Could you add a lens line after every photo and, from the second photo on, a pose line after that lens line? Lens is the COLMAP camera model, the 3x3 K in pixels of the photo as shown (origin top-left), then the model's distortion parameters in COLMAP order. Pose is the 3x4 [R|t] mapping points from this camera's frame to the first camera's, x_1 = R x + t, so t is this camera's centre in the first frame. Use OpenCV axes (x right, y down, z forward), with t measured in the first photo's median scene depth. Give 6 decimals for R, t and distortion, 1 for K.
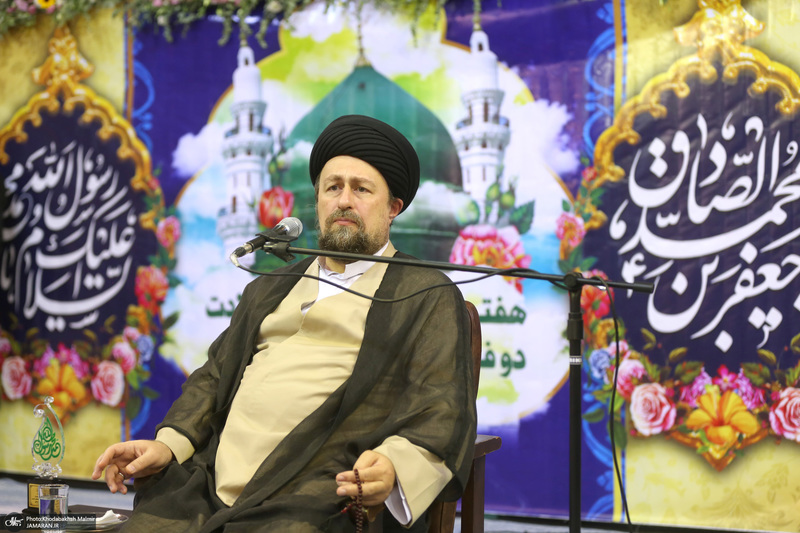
lens RADIAL K [[1716.8, 0, 400.0], [0, 1716.8, 266.5], [0, 0, 1]] dist [-0.296861, 0.216064]
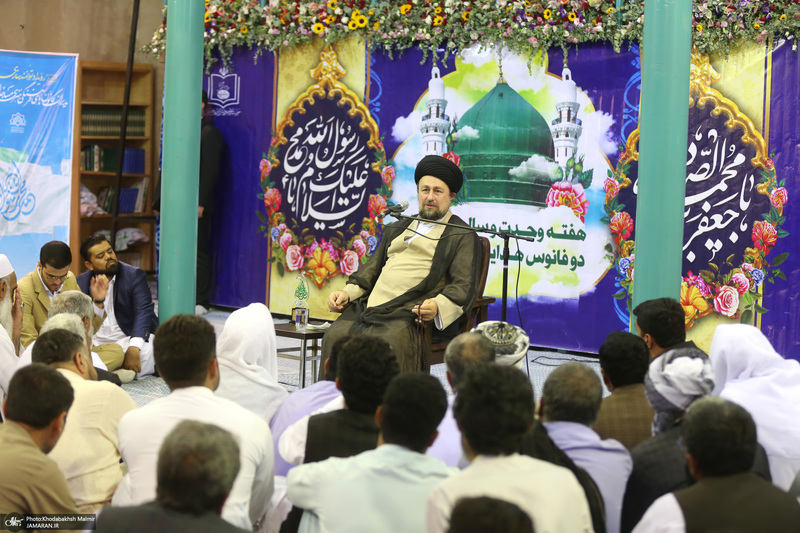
lens RADIAL K [[1716.8, 0, 400.0], [0, 1716.8, 266.5], [0, 0, 1]] dist [-0.296861, 0.216064]
pose [[0.984807, 0.044482, -0.167858, 0.184059], [-0.031863, 0.996511, 0.077134, -0.068838], [0.170703, -0.070613, 0.982789, -0.744014]]
